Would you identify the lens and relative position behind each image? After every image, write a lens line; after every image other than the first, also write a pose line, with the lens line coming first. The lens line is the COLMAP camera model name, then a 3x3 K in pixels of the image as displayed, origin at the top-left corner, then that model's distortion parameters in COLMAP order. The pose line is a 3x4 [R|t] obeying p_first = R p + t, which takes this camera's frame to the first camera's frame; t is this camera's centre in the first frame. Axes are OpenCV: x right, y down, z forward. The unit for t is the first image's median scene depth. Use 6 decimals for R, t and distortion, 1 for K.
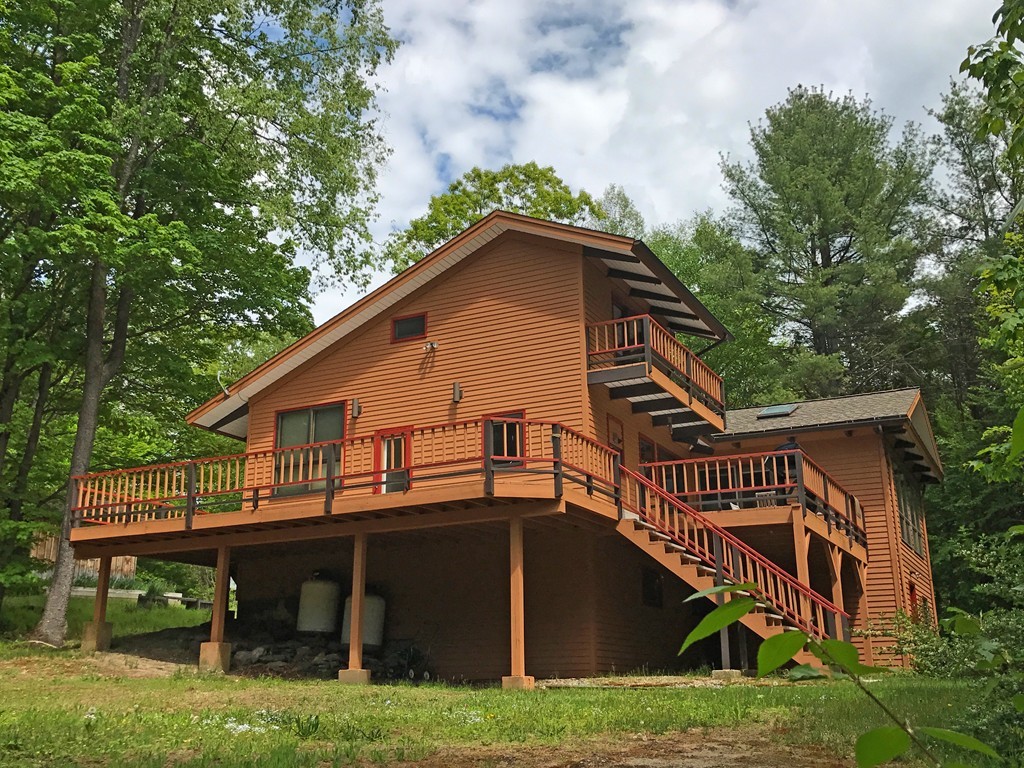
lens RADIAL K [[1048.4, 0, 511.5], [0, 1048.4, 384.7], [0, 0, 1]] dist [0.005047, -0.001696]
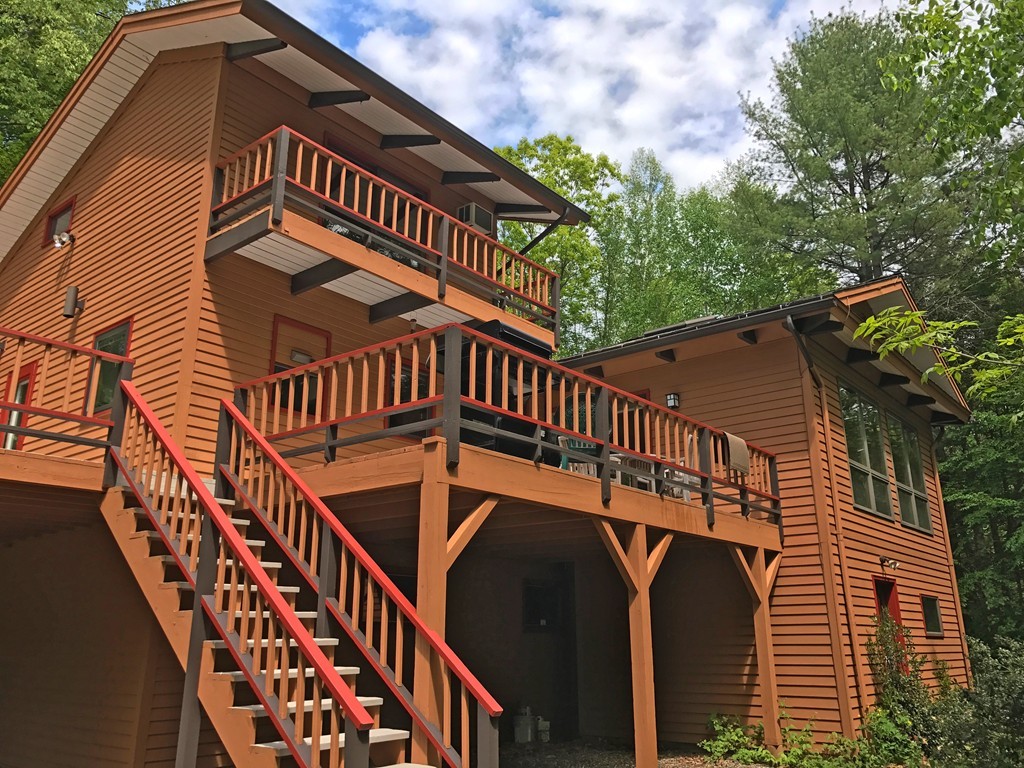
lens RADIAL K [[842.0, 0, 515.7], [0, 842.0, 386.5], [0, 0, 1]] dist [0.004611, -0.012402]
pose [[0.979468, -0.060980, -0.192155, 0.285233], [0.060237, 0.998137, -0.009711, 0.072594], [0.192389, -0.002063, 0.981317, 0.496170]]
